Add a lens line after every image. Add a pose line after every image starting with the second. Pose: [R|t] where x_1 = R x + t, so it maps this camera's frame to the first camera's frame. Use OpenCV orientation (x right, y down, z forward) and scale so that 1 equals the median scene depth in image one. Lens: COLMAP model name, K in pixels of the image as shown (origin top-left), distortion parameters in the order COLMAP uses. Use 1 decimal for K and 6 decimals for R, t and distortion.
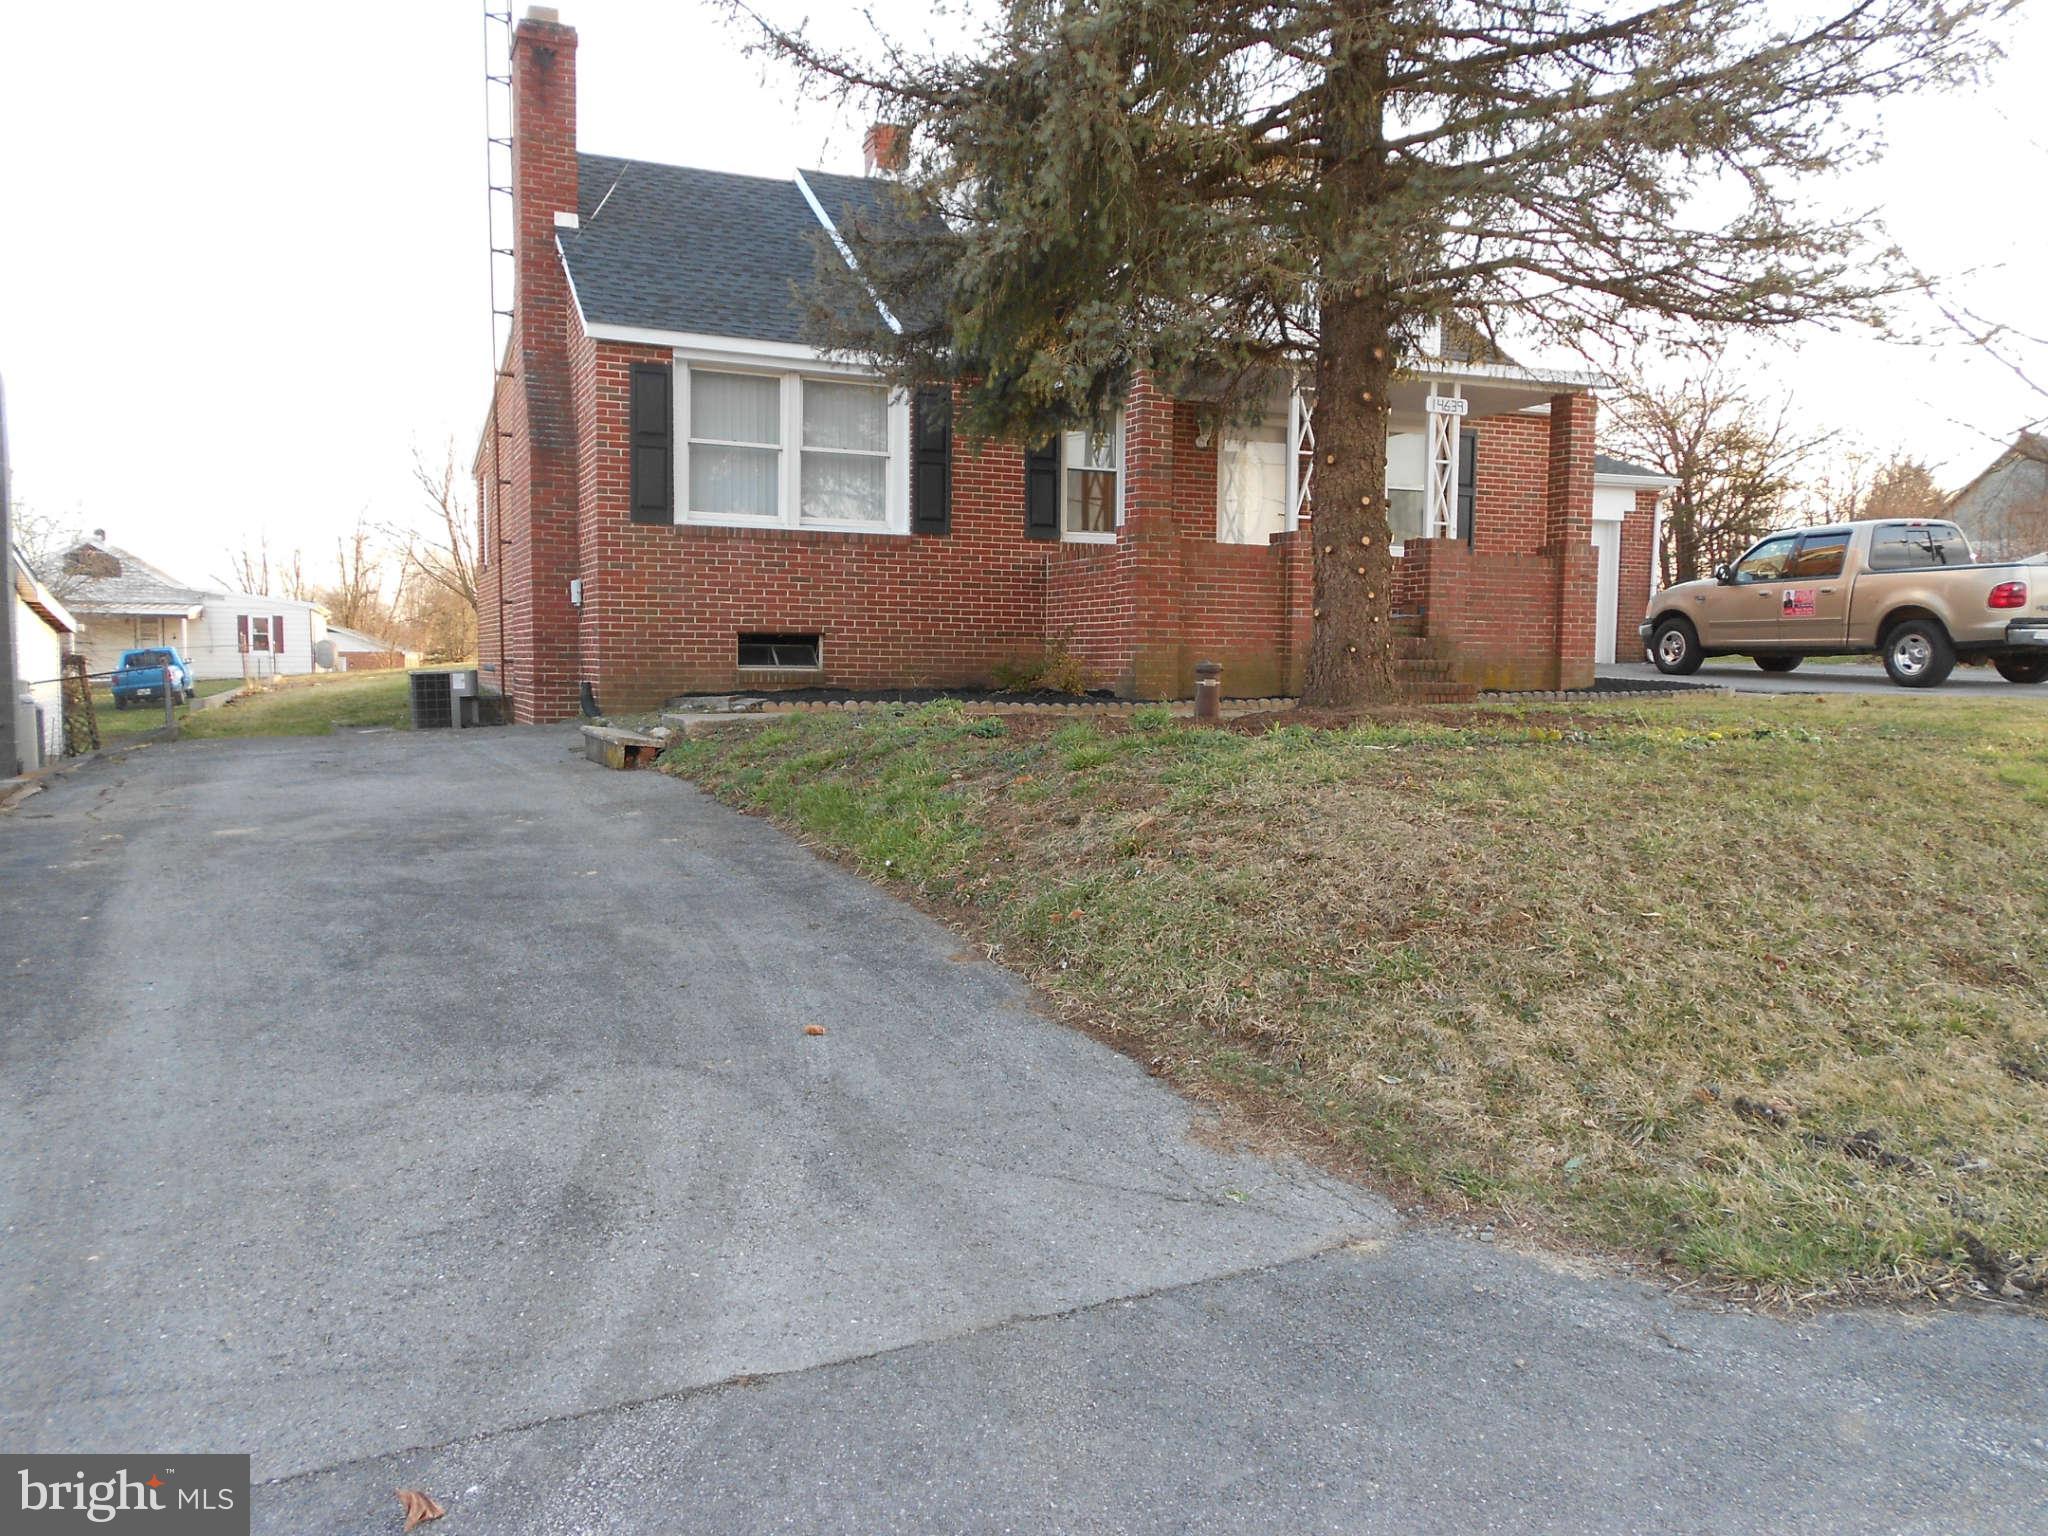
lens RADIAL K [[1575.0, 0, 1024.0], [0, 1575.0, 768.0], [0, 0, 1]] dist [0.003087, 0.008285]
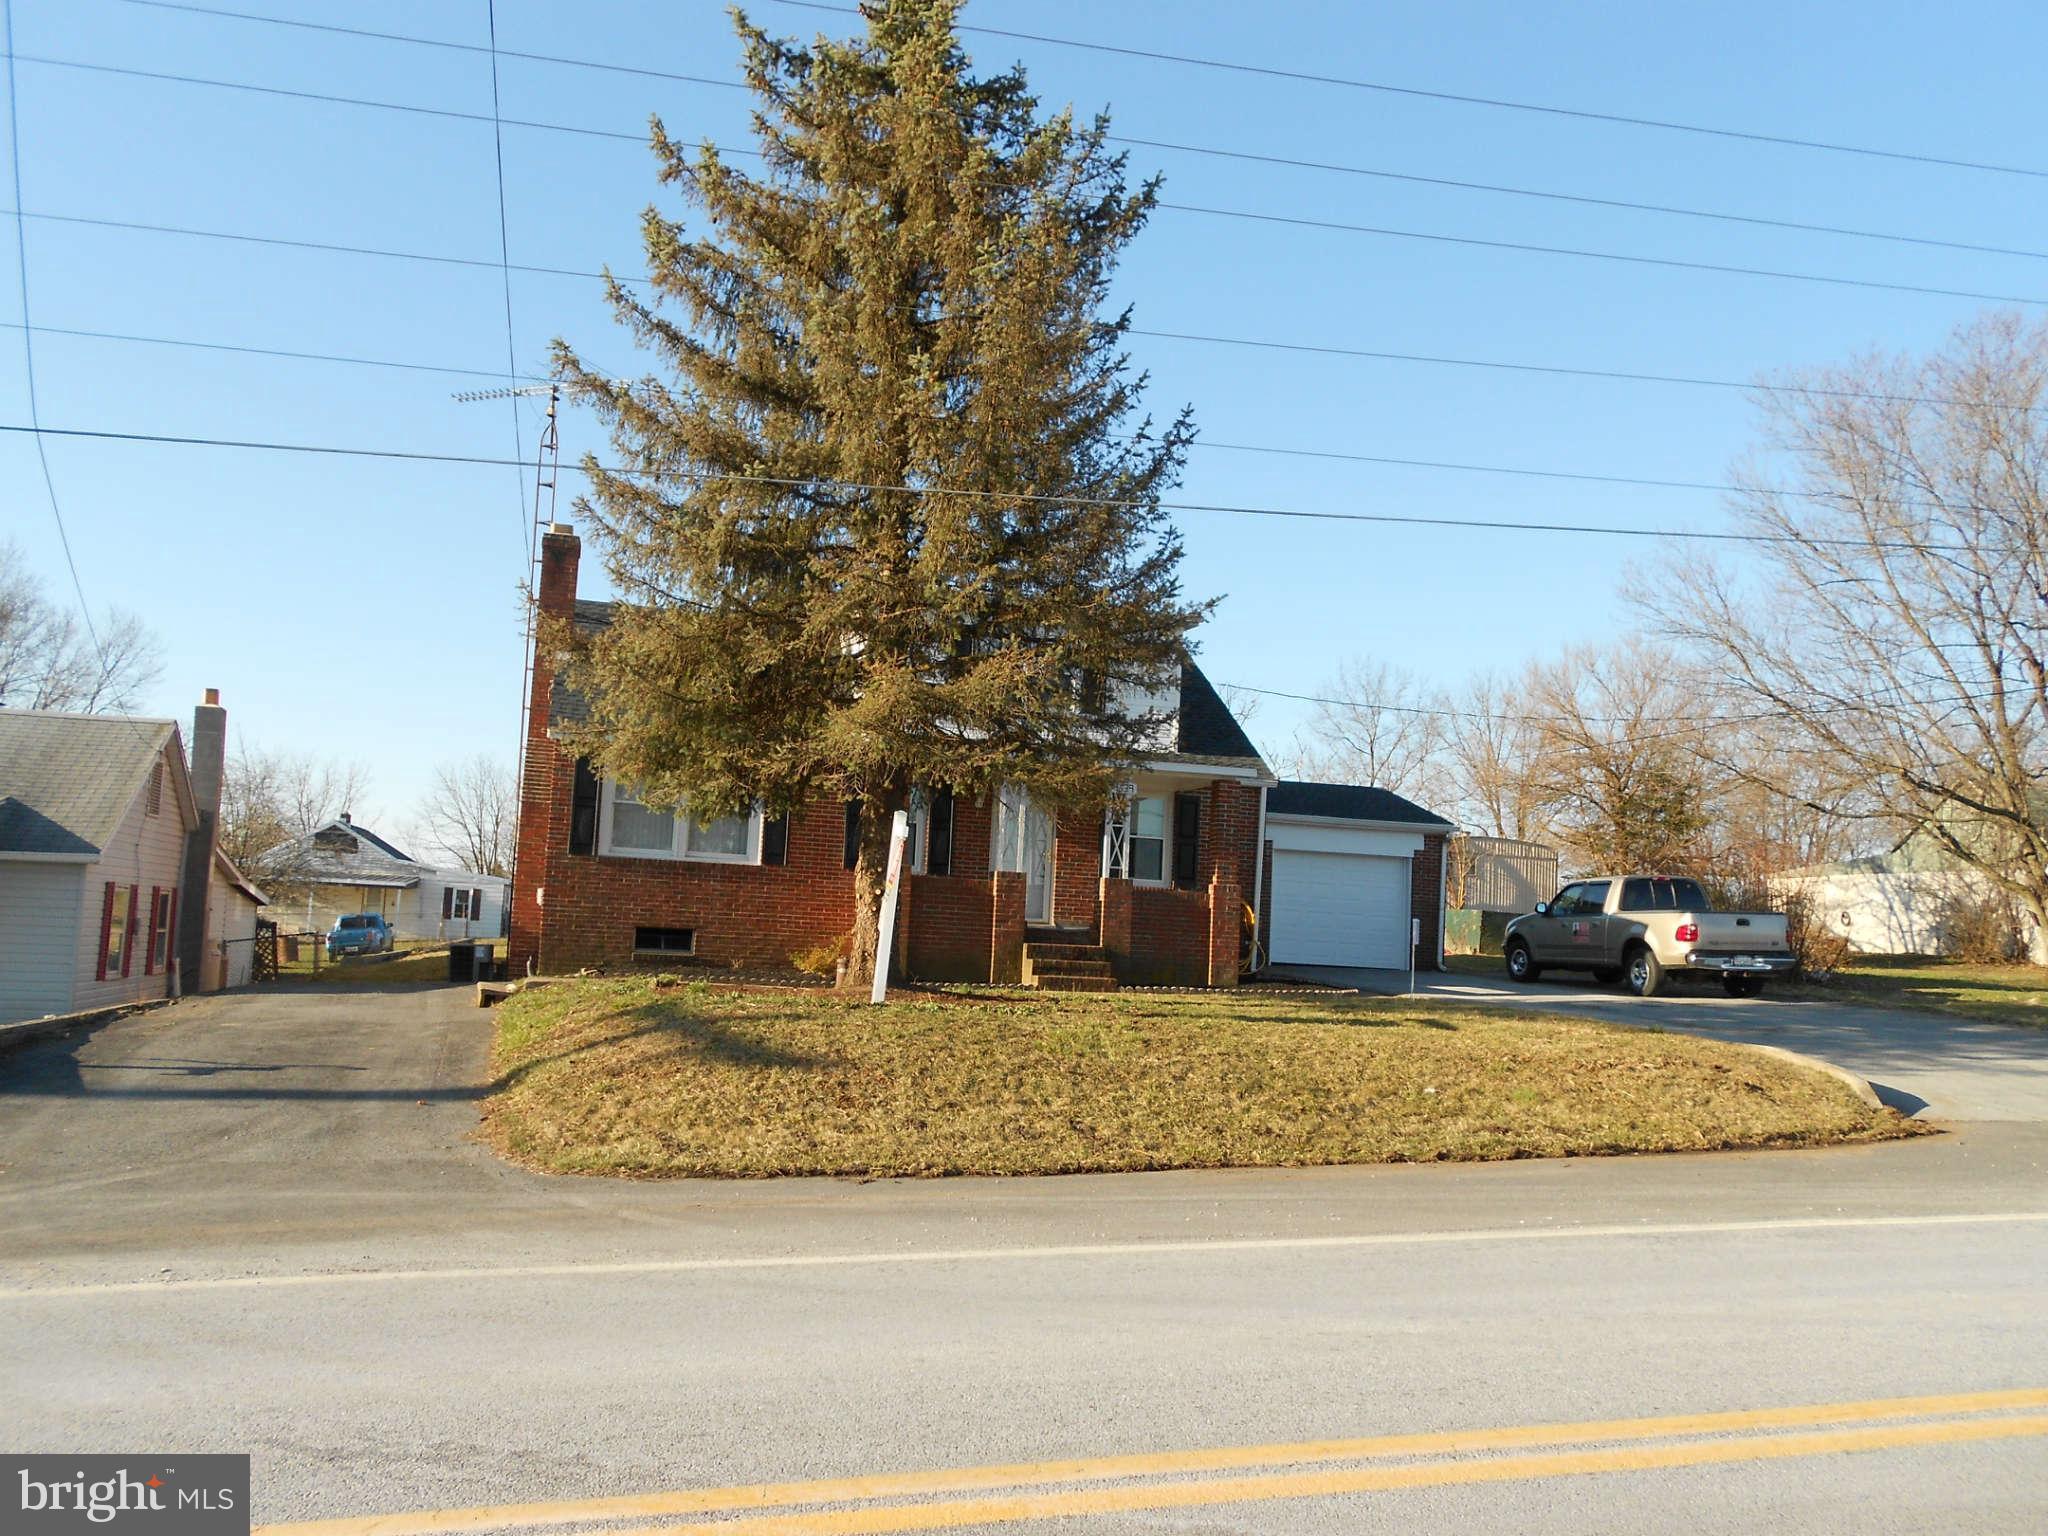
lens RADIAL K [[1575.0, 0, 1024.0], [0, 1575.0, 768.0], [0, 0, 1]] dist [0.003087, 0.008285]
pose [[0.989533, 0.021173, -0.142745, 0.384093], [-0.046362, 0.983383, -0.175524, 0.012445], [0.136657, 0.180304, 0.974072, -0.435343]]
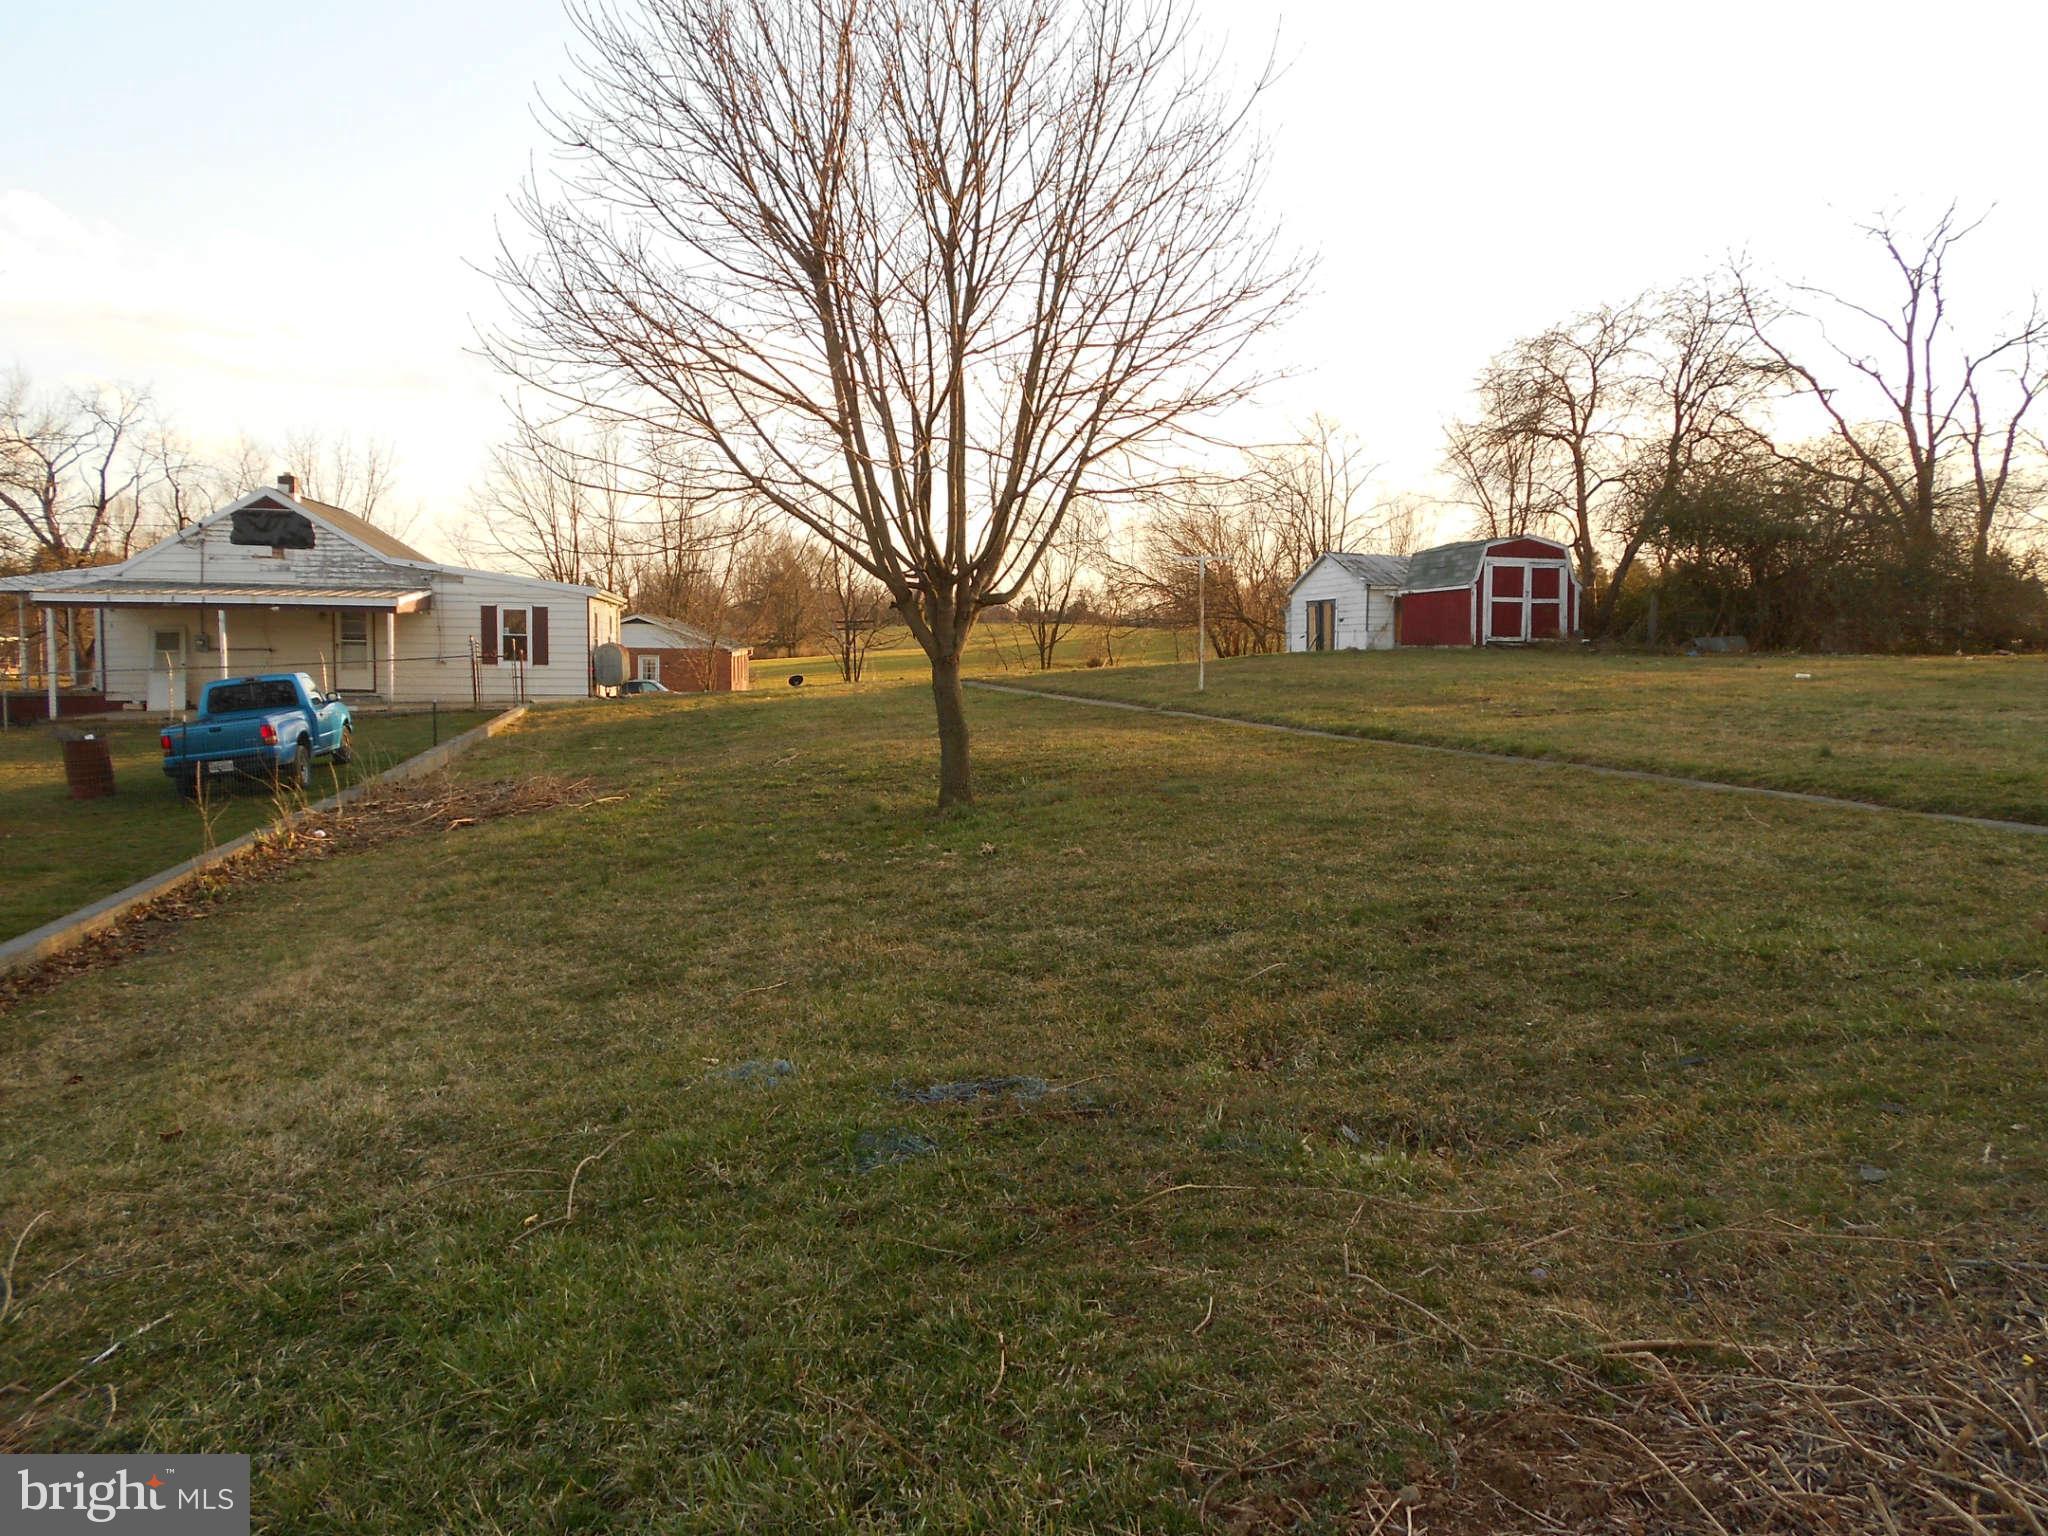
lens RADIAL K [[1614.3, 0, 1003.7], [0, 1614.3, 781.3], [0, 0, 1]] dist [-0.000771, -0.011700]
pose [[0.977697, 0.024683, -0.208566, -0.550995], [-0.021000, 0.999582, 0.019856, -0.158823], [0.208969, -0.015033, 0.977807, 1.473503]]
